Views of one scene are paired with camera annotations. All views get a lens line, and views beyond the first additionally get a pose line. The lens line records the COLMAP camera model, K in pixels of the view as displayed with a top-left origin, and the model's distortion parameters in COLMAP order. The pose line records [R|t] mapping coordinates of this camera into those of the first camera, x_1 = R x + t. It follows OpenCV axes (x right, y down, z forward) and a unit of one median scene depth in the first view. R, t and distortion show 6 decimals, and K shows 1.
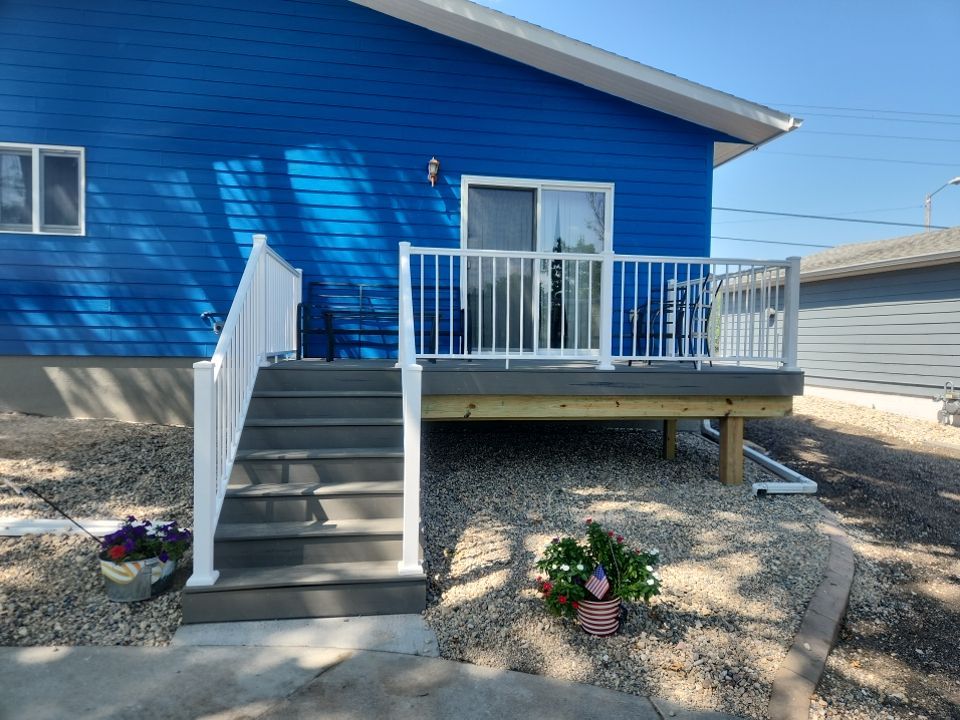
lens RADIAL K [[655.7, 0, 484.7], [0, 655.7, 362.9], [0, 0, 1]] dist [0.036323, -0.034831]
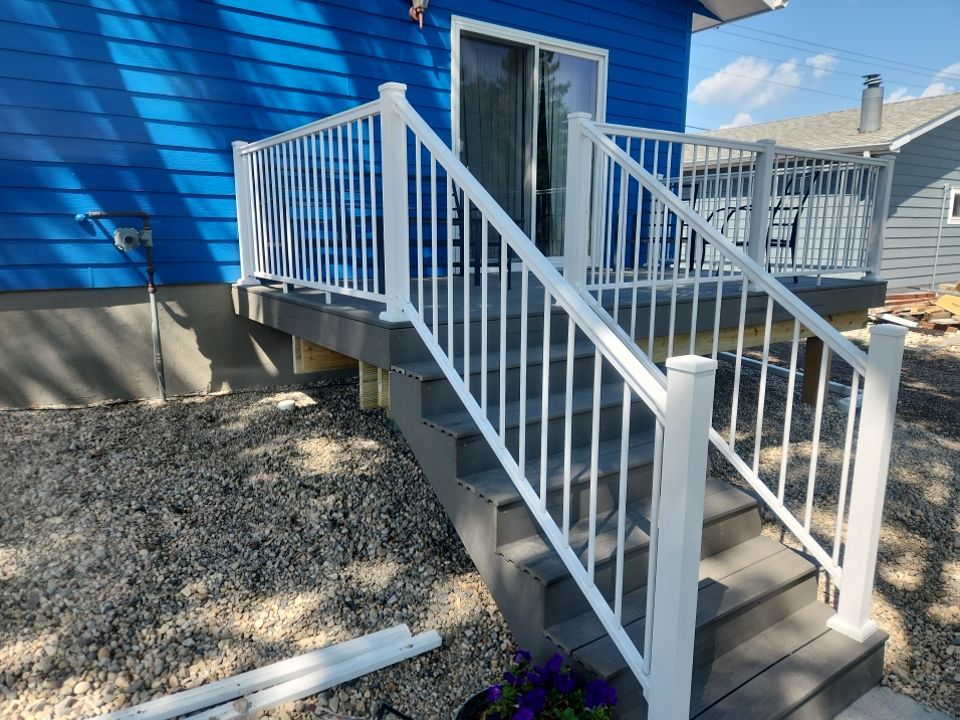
lens RADIAL K [[655.7, 0, 479.7], [0, 655.7, 362.1], [0, 0, 1]] dist [0.036323, -0.034831]
pose [[0.901579, -0.093446, 0.422402, -0.356624], [0.021280, 0.984790, 0.172441, -0.037860], [-0.432091, -0.146480, 0.889854, 0.299914]]
